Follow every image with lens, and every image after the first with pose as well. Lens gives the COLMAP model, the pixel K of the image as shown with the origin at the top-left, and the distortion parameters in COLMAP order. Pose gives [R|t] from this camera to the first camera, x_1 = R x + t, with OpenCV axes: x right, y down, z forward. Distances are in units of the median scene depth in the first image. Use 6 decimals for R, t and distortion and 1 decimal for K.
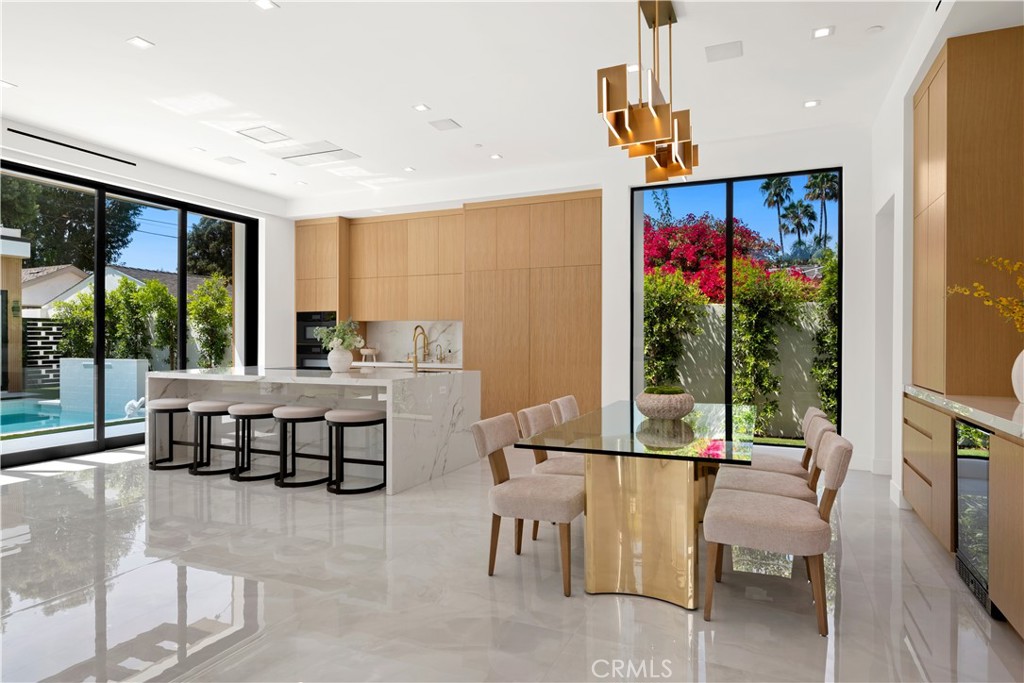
lens RADIAL K [[584.0, 0, 518.2], [0, 584.0, 334.2], [0, 0, 1]] dist [0.012409, -0.002697]
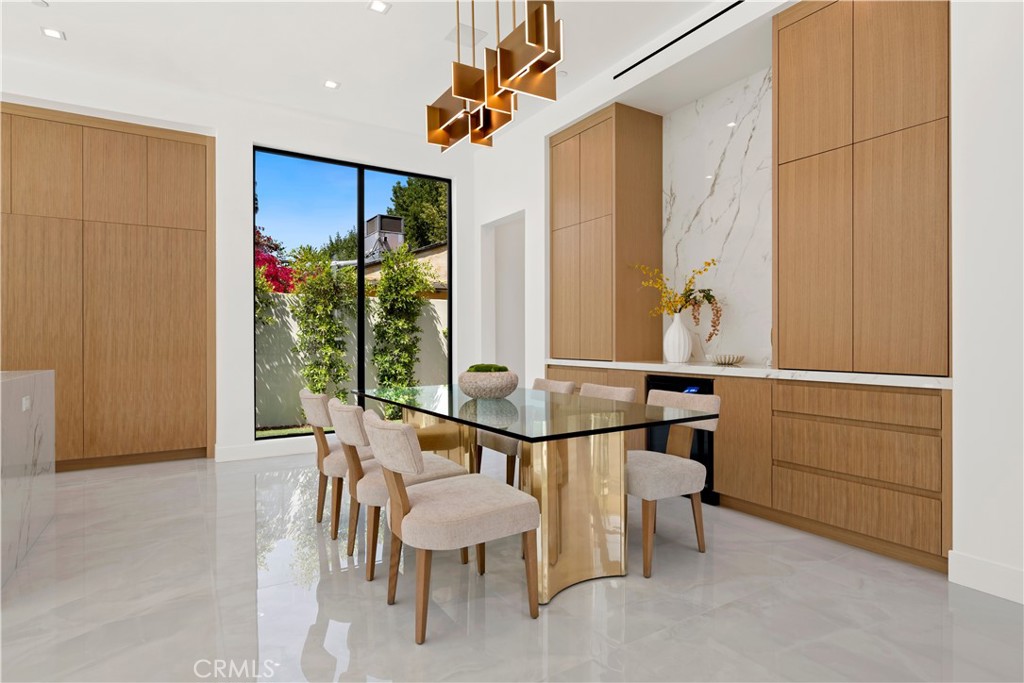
lens RADIAL K [[532.9, 0, 512.2], [0, 532.9, 342.0], [0, 0, 1]] dist [-0.014261, 0.000352]
pose [[0.565219, -0.005723, 0.824921, -0.195128], [-0.004411, 0.999941, 0.009960, 0.020330], [-0.824929, -0.009269, 0.565160, 0.223249]]
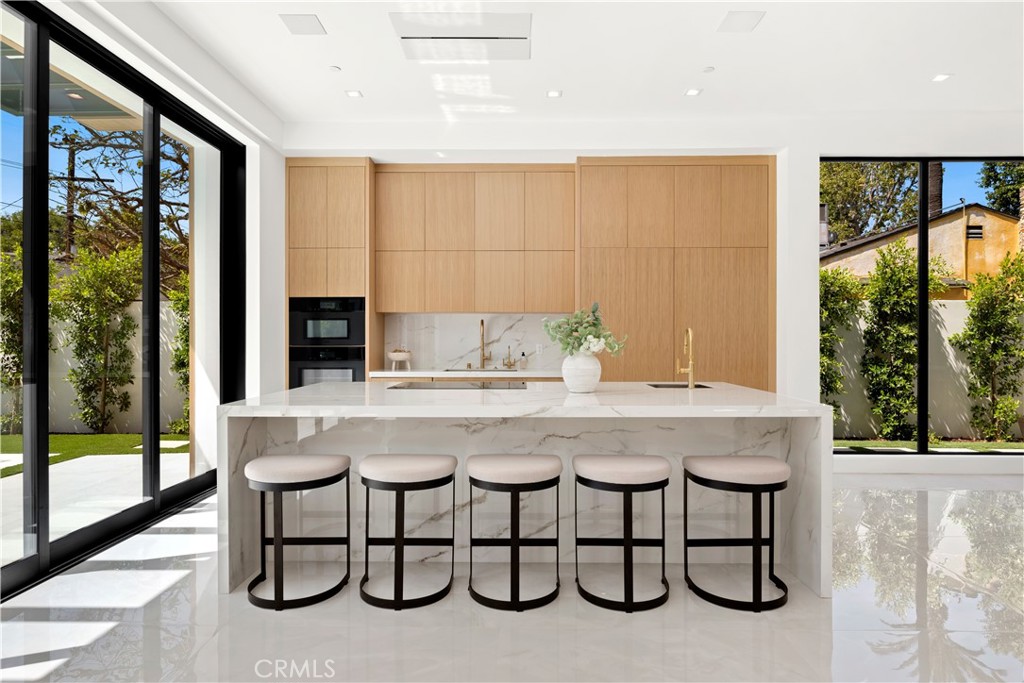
lens RADIAL K [[584.0, 0, 517.8], [0, 584.0, 346.1], [0, 0, 1]] dist [0.012409, -0.002697]
pose [[0.917856, -0.005847, 0.396871, -0.461149], [-0.000754, 0.999864, 0.016473, 0.006559], [-0.396913, -0.015419, 0.917727, 0.338660]]
